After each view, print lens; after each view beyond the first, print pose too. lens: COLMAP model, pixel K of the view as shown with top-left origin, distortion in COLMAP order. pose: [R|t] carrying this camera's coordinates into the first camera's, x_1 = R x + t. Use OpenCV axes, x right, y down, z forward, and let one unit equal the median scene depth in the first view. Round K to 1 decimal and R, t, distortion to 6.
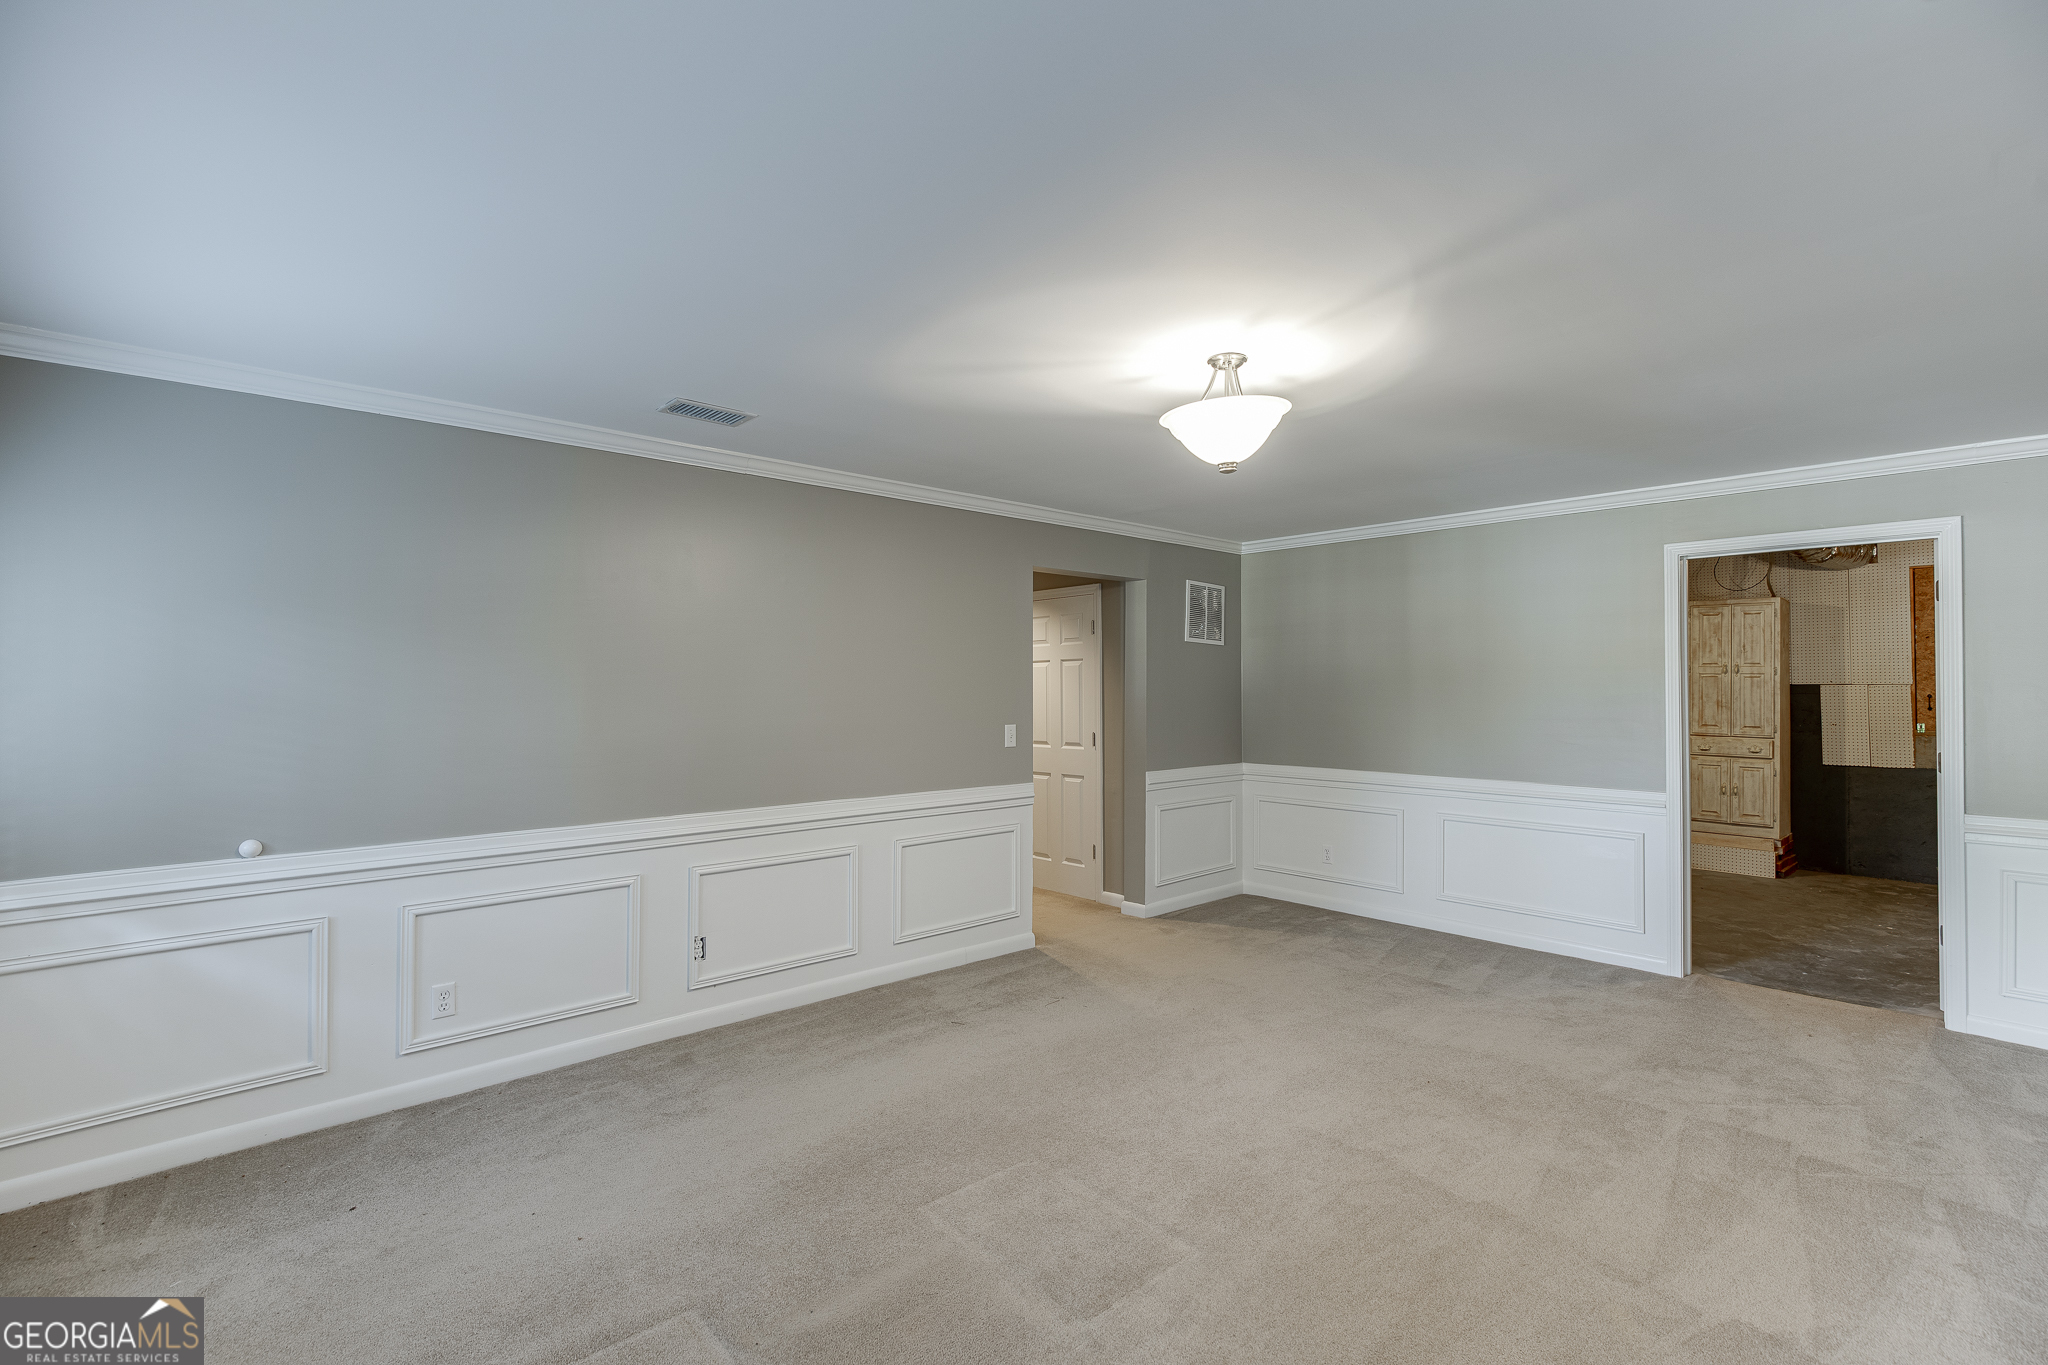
lens RADIAL K [[926.3, 0, 1016.1], [0, 926.3, 683.1], [0, 0, 1]] dist [-0.011301, 0.003793]
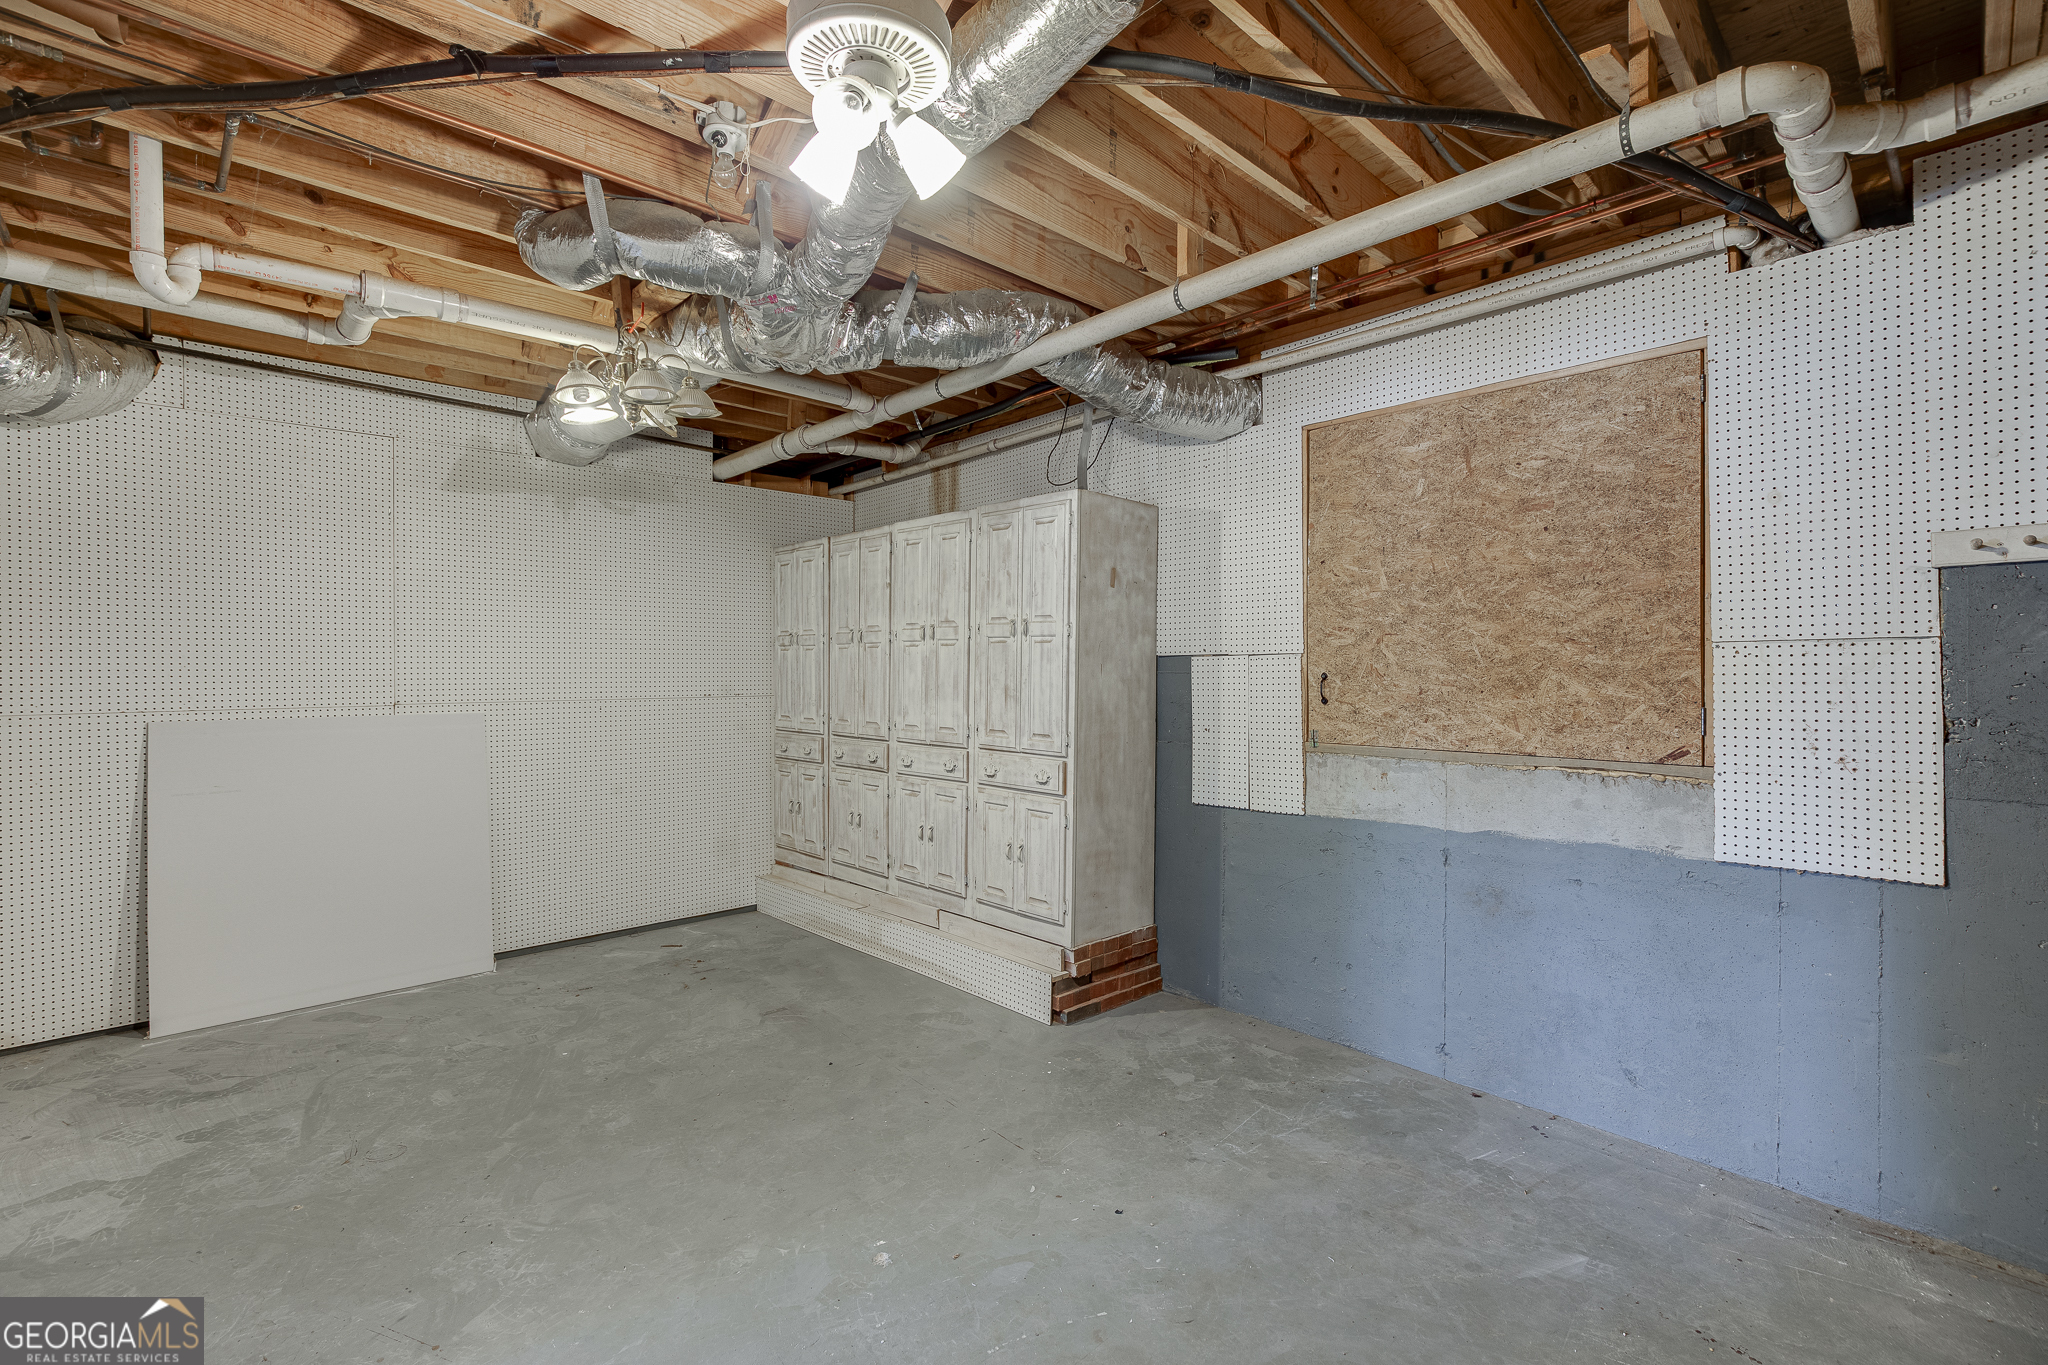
lens RADIAL K [[926.3, 0, 1025.5], [0, 926.3, 679.4], [0, 0, 1]] dist [-0.011301, 0.003793]
pose [[0.999771, -0.004542, 0.020889, 0.780470], [0.004254, 0.999896, 0.013806, 0.008019], [-0.020950, -0.013714, 0.999686, 0.465385]]
